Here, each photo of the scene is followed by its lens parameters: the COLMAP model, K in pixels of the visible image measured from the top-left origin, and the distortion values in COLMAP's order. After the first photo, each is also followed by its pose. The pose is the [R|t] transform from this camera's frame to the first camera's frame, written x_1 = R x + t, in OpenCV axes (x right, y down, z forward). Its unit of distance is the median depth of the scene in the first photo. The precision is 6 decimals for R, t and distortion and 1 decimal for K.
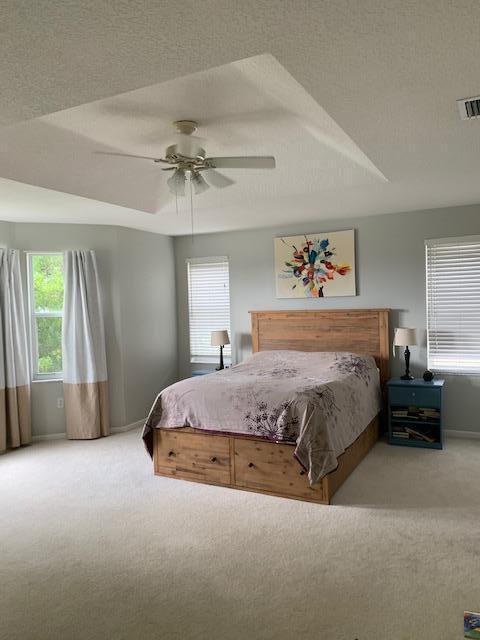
lens RADIAL K [[472.3, 0, 240.0], [0, 472.3, 320.0], [0, 0, 1]] dist [0.032181, -0.088306]
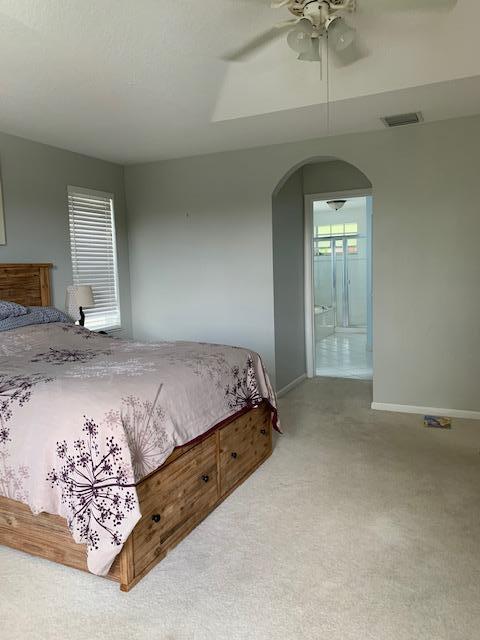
lens RADIAL K [[472.3, 0, 240.0], [0, 472.3, 320.0], [0, 0, 1]] dist [0.032181, -0.088306]
pose [[-0.027452, -0.078003, 0.996575, -0.624113], [0.067580, 0.994525, 0.079704, 0.035616], [-0.997336, 0.069536, -0.022030, 0.892308]]
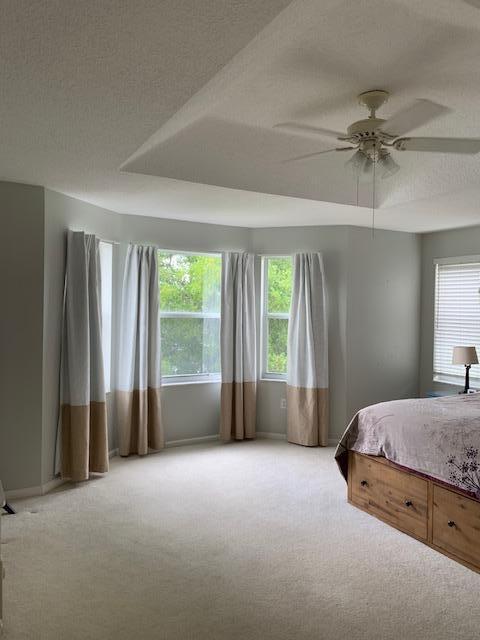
lens RADIAL K [[472.3, 0, 240.0], [0, 472.3, 320.0], [0, 0, 1]] dist [0.032181, -0.088306]
pose [[0.824357, 0.056064, -0.563287, 0.137722], [-0.061245, 0.998076, 0.009708, -0.010598], [0.562747, 0.026496, 0.826204, 0.145642]]
